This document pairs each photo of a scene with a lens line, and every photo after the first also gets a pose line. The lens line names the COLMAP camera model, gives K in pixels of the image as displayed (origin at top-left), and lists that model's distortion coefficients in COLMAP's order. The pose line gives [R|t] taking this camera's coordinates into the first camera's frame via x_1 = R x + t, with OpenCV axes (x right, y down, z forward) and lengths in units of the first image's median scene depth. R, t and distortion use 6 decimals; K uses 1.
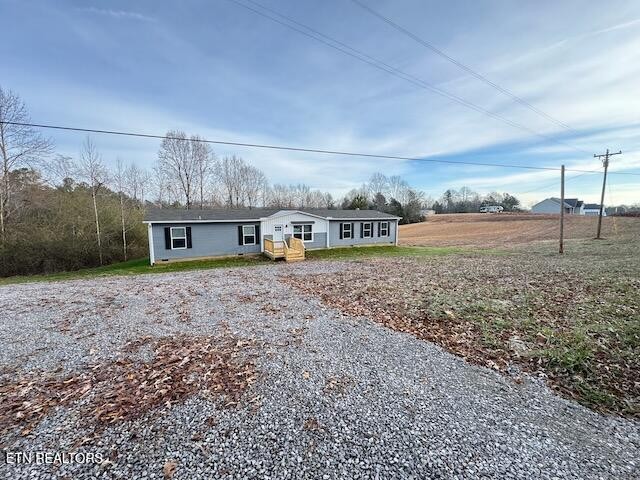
lens RADIAL K [[255.0, 0, 319.8], [0, 255.0, 239.1], [0, 0, 1]] dist [-0.002551, -0.000124]
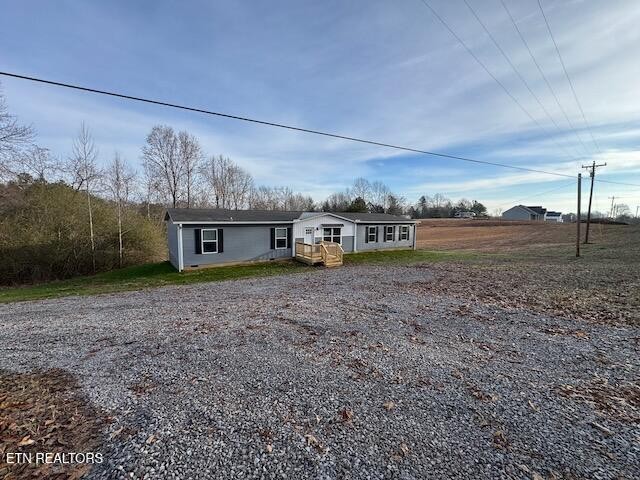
lens RADIAL K [[255.0, 0, 319.8], [0, 255.0, 239.1], [0, 0, 1]] dist [-0.002551, -0.000124]
pose [[0.994743, 0.004277, 0.102318, -0.199190], [-0.002793, 0.999889, -0.014639, 0.000446], [-0.102369, 0.014276, 0.994644, 0.056106]]
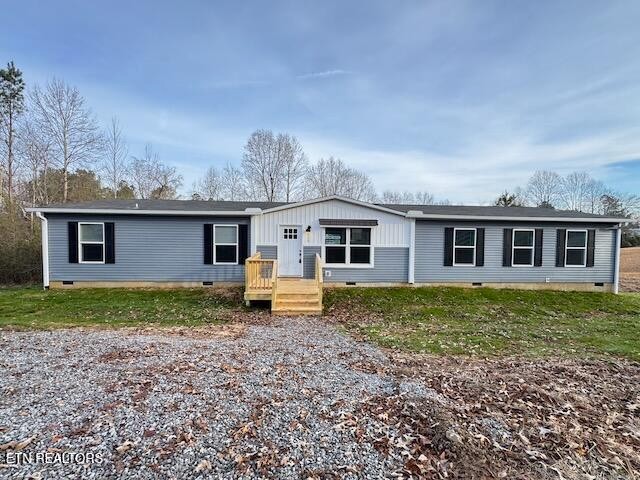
lens RADIAL K [[285.7, 0, 320.0], [0, 285.7, 240.0], [0, 0, 1]] dist [-0.001902, -0.000176]
pose [[0.906182, 0.028735, -0.421911, 0.093149], [-0.059258, 0.996473, -0.059408, -0.001734], [0.418716, 0.078836, 0.904689, 0.503716]]
